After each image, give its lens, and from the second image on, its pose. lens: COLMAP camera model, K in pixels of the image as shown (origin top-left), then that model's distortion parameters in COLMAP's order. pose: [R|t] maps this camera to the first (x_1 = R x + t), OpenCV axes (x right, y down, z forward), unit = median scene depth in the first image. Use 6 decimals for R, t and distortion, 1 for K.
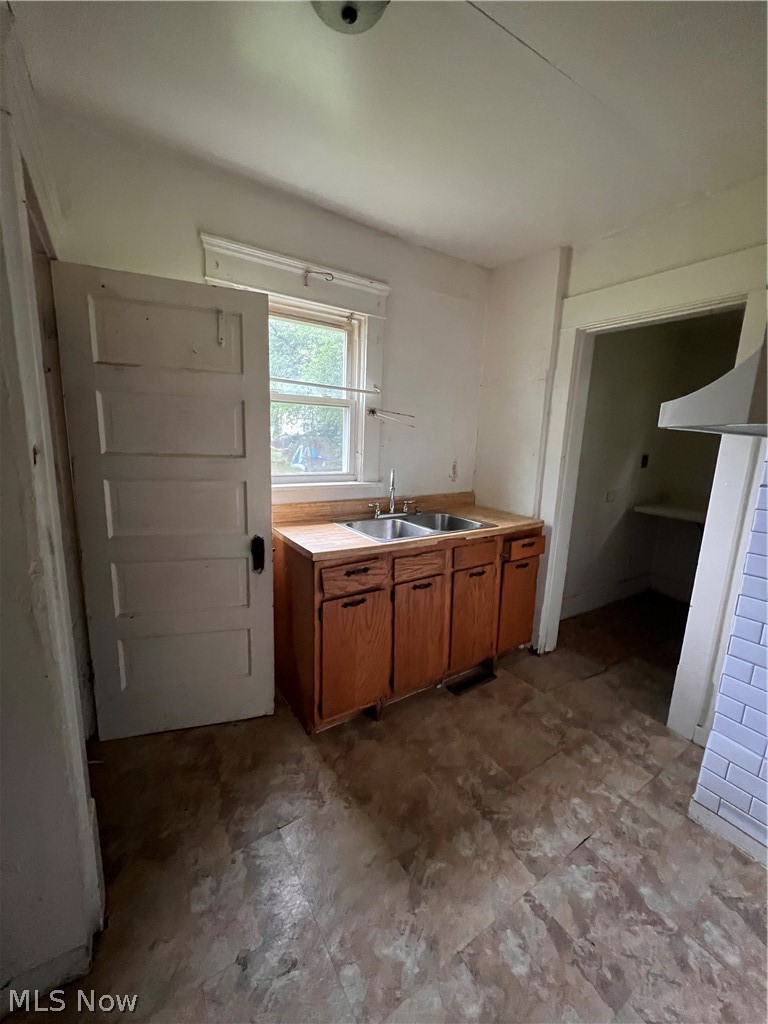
lens RADIAL K [[409.7, 0, 387.0], [0, 409.7, 509.1], [0, 0, 1]] dist [-0.001663, -0.000106]
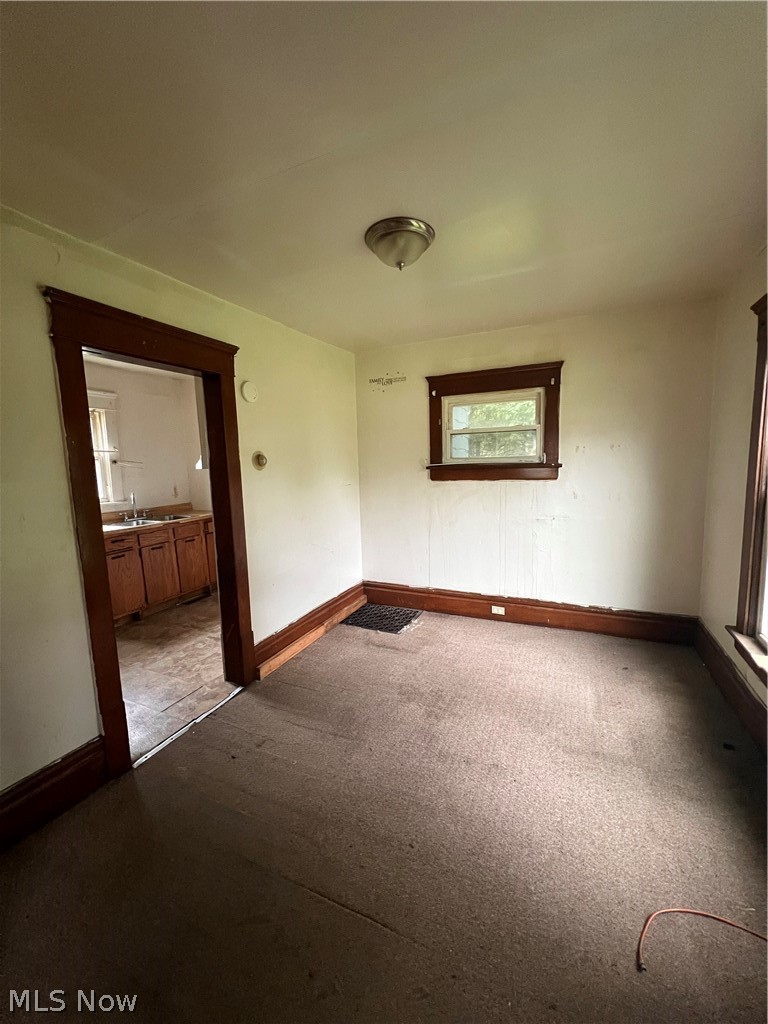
lens RADIAL K [[409.7, 0, 387.0], [0, 409.7, 509.1], [0, 0, 1]] dist [-0.001663, -0.000106]
pose [[0.845878, -0.120485, 0.519589, 0.018350], [0.152833, 0.988056, -0.019693, 0.199821], [-0.511010, 0.096068, 0.854189, -1.224810]]
